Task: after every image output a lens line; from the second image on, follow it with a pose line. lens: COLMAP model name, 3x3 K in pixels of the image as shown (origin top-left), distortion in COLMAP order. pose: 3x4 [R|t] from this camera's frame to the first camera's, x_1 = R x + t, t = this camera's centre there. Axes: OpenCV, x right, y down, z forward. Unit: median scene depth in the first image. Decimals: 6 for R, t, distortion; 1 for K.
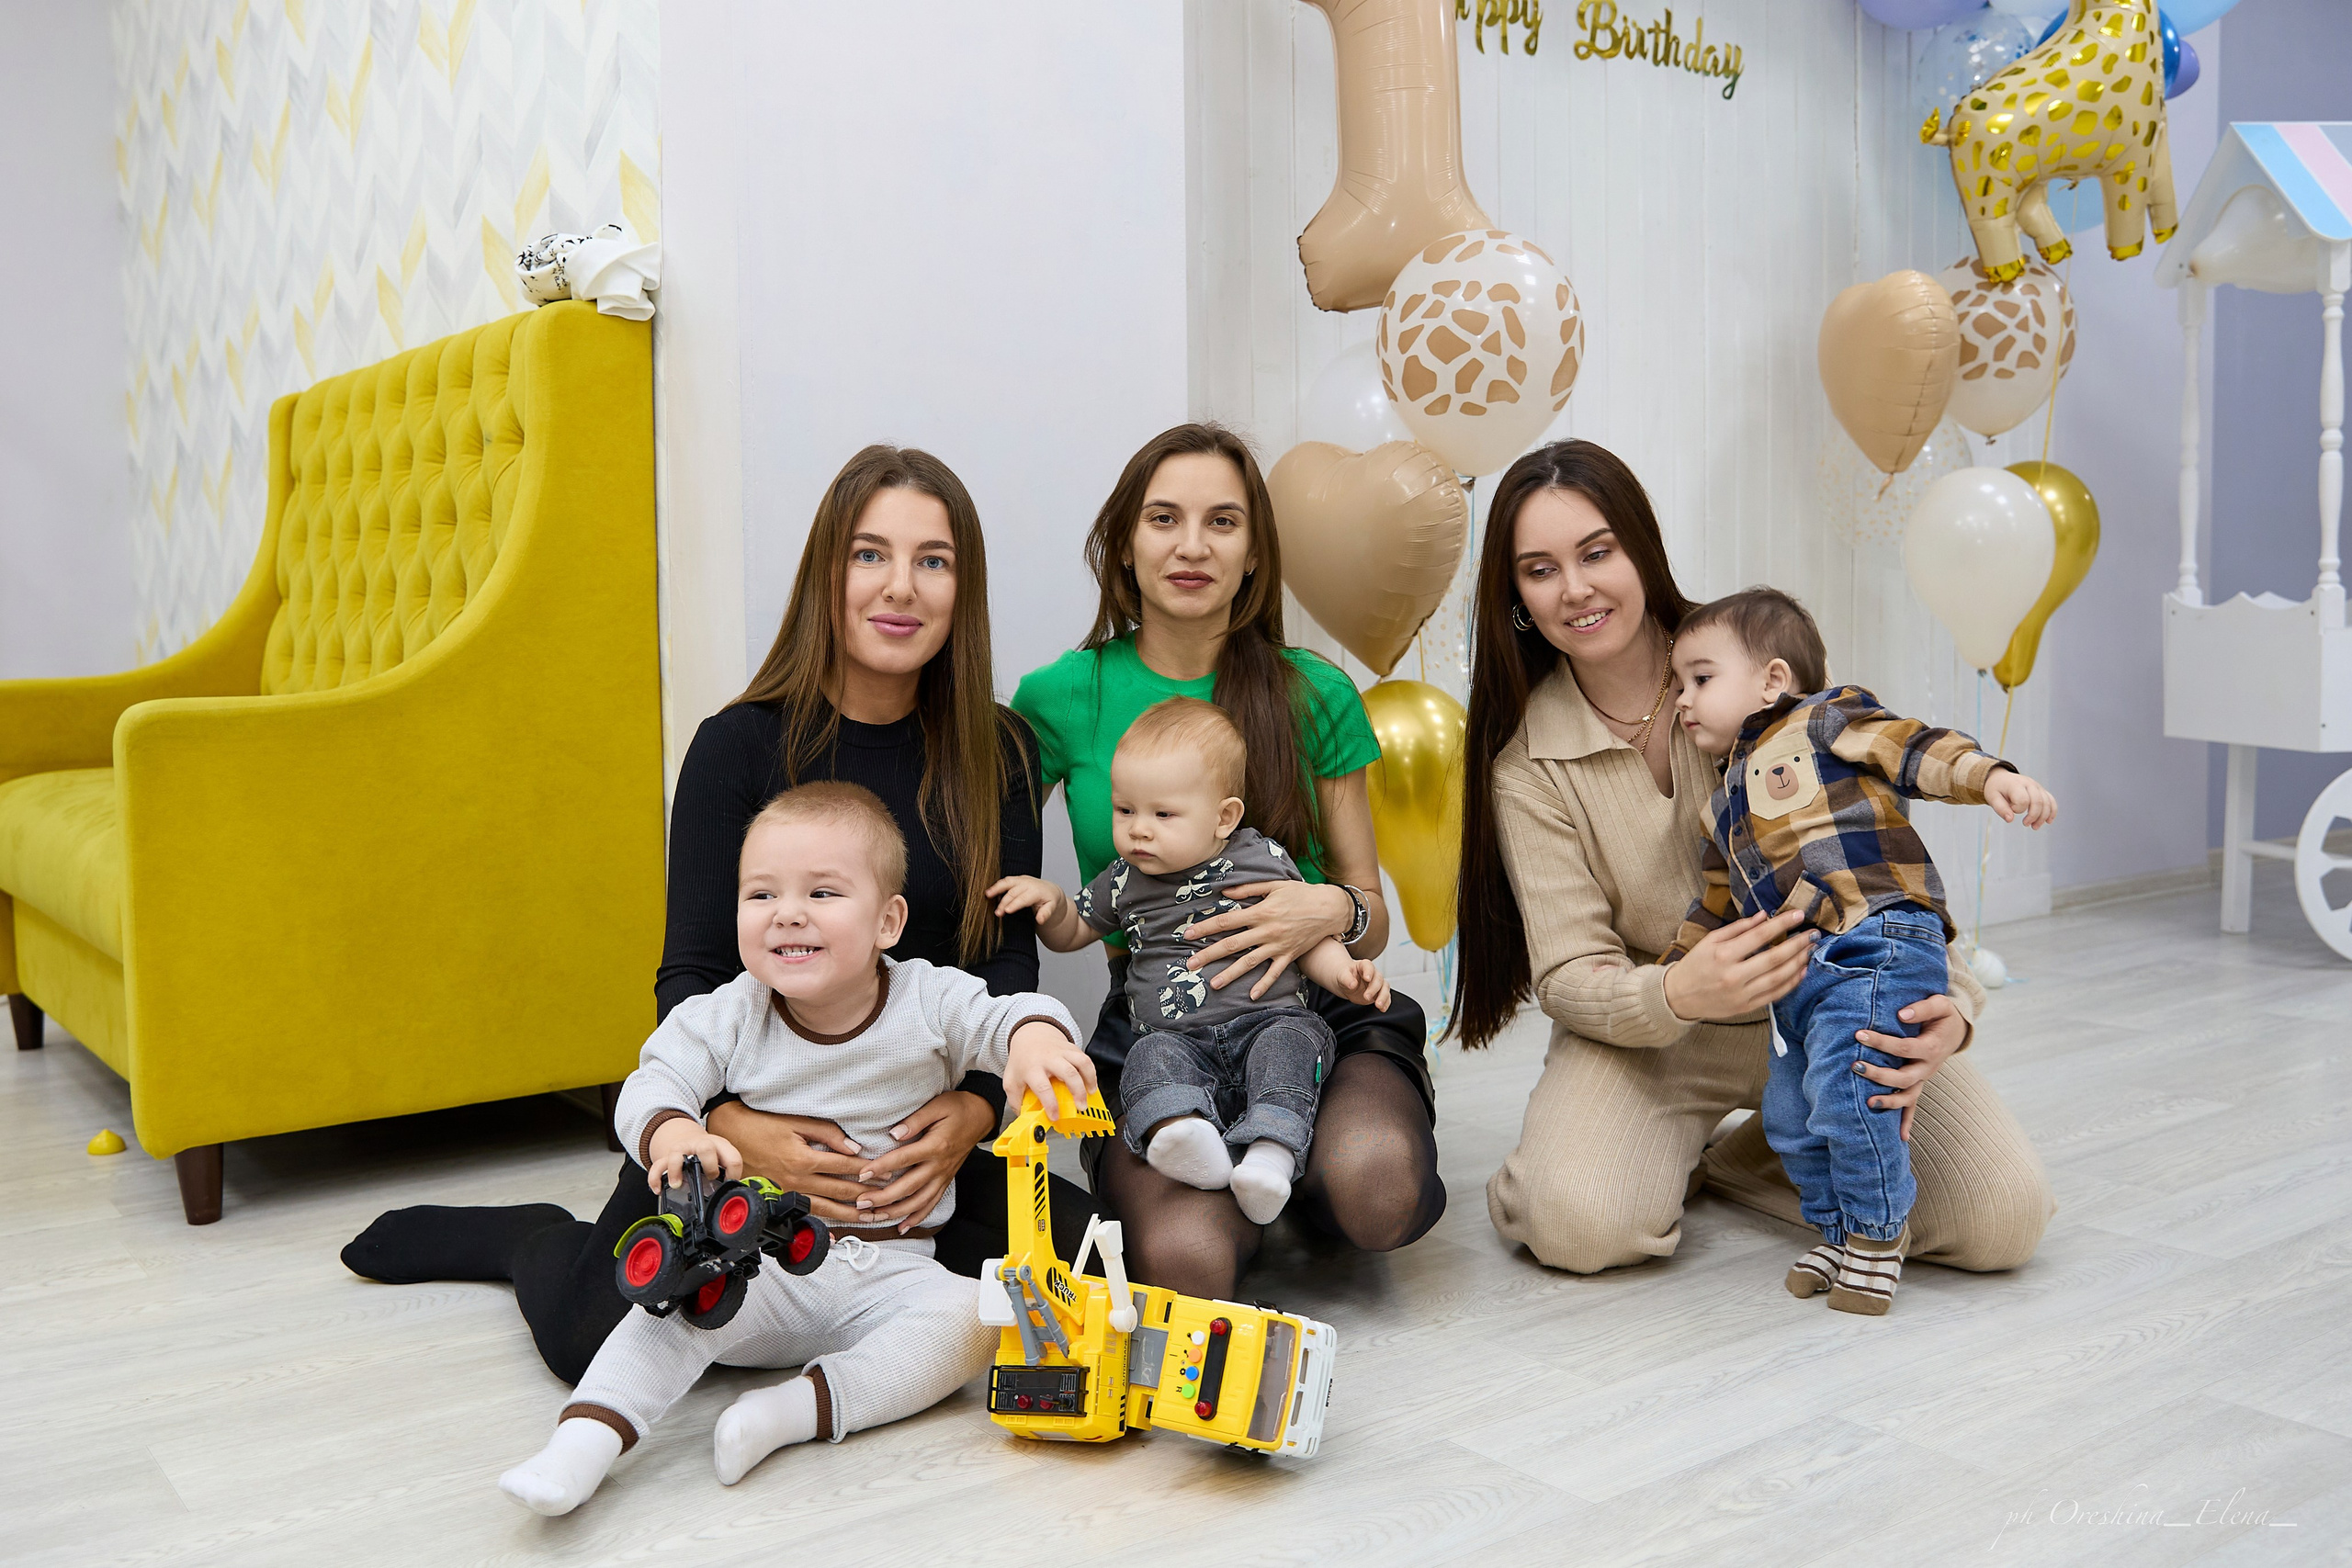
lens RADIAL K [[2077.9, 0, 1176.0], [0, 2077.9, 784.0], [0, 0, 1]] dist [-0.017131, 0.005019]
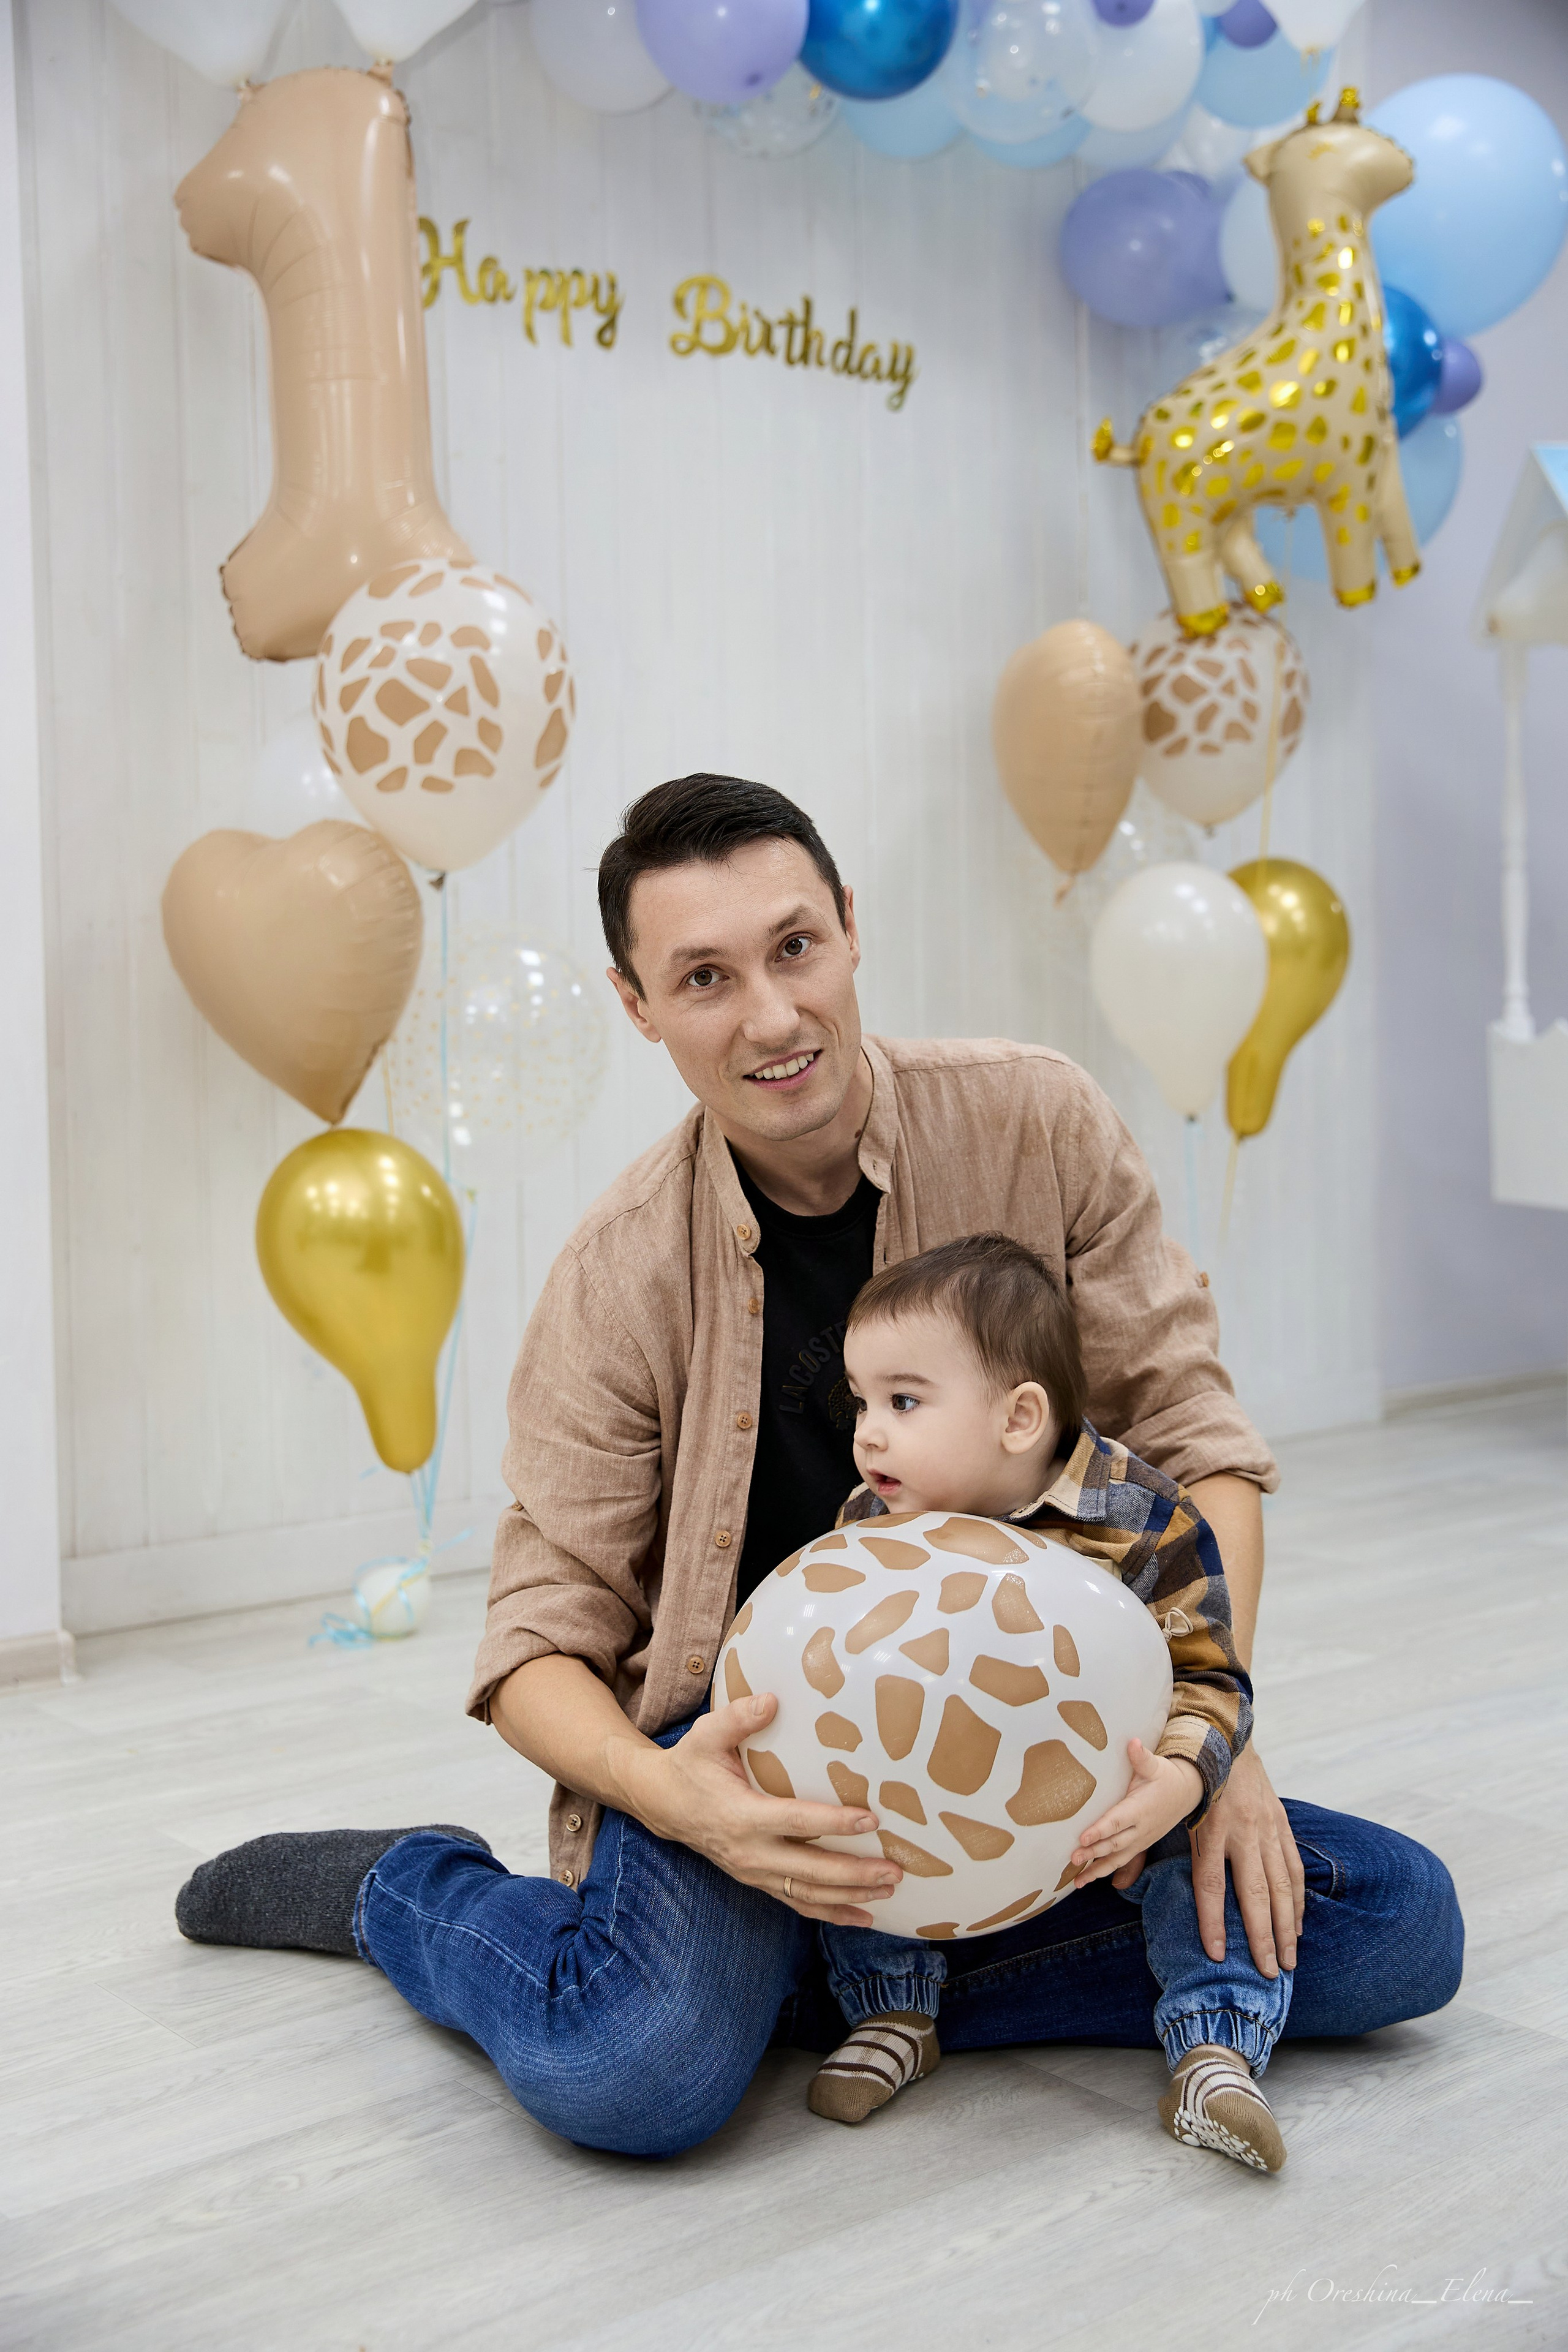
lens RADIAL K [[2551.3, 0, 784.0], [0, 2551.3, 1176.0], [0, 0, 1]] dist [0.053542, 0.007515]
pose [[0.998203, -0.006993, 0.059505, 0.177610], [0.009484, 0.999086, -0.041690, 0.008199], [-0.059159, 0.042179, 0.997357, 0.023848]]
